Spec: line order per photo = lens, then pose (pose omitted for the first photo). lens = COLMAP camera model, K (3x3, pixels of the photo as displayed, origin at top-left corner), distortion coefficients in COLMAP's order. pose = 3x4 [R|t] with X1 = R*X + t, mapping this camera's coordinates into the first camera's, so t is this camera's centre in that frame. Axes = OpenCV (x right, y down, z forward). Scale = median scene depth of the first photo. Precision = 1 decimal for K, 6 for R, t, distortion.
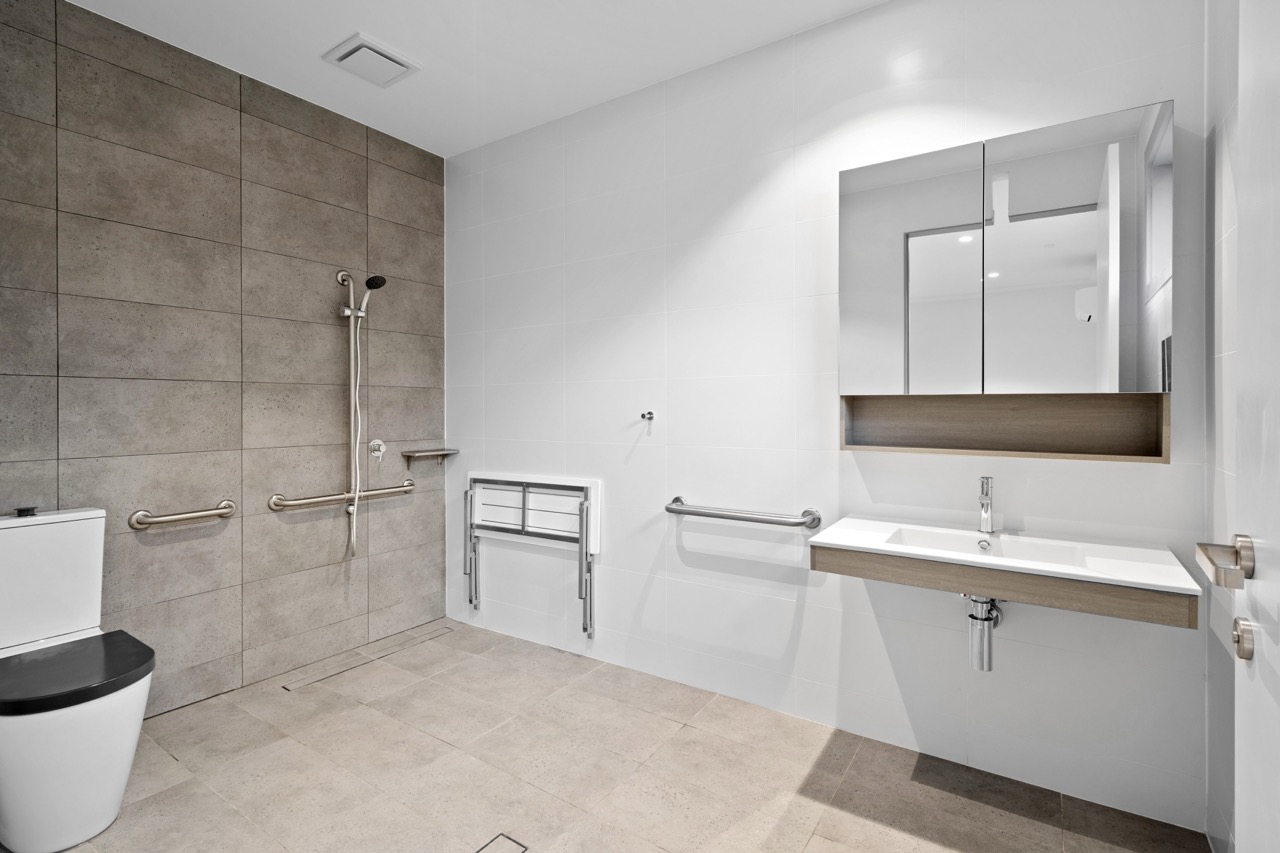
lens RADIAL K [[604.1, 0, 637.4], [0, 604.1, 413.8], [0, 0, 1]] dist [0.001176, 0.000234]
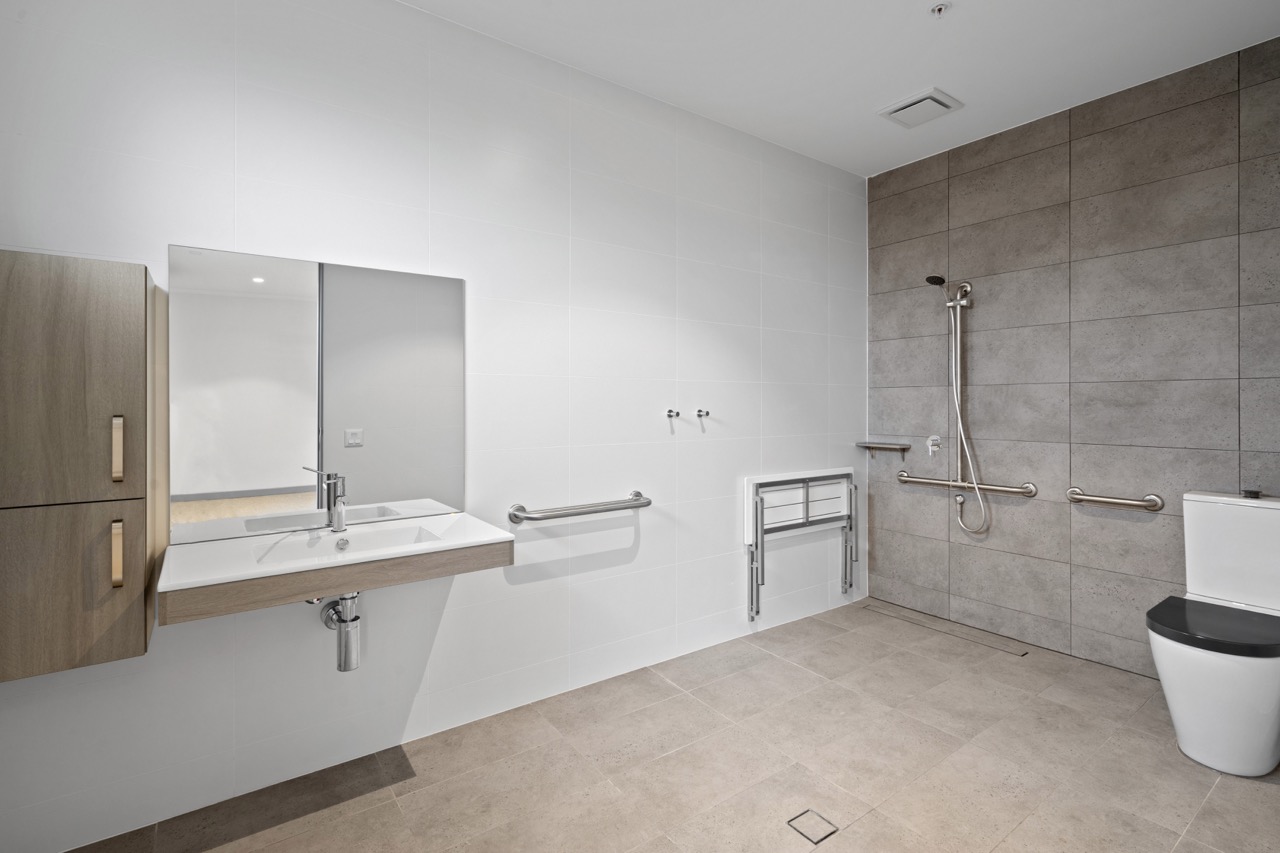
lens RADIAL K [[604.1, 0, 637.4], [0, 604.1, 413.8], [0, 0, 1]] dist [0.001176, 0.000234]
pose [[0.341426, -0.001102, 0.939908, -1.311287], [0.004144, 0.999991, -0.000333, -0.004575], [-0.939899, 0.004009, 0.341428, 0.903120]]
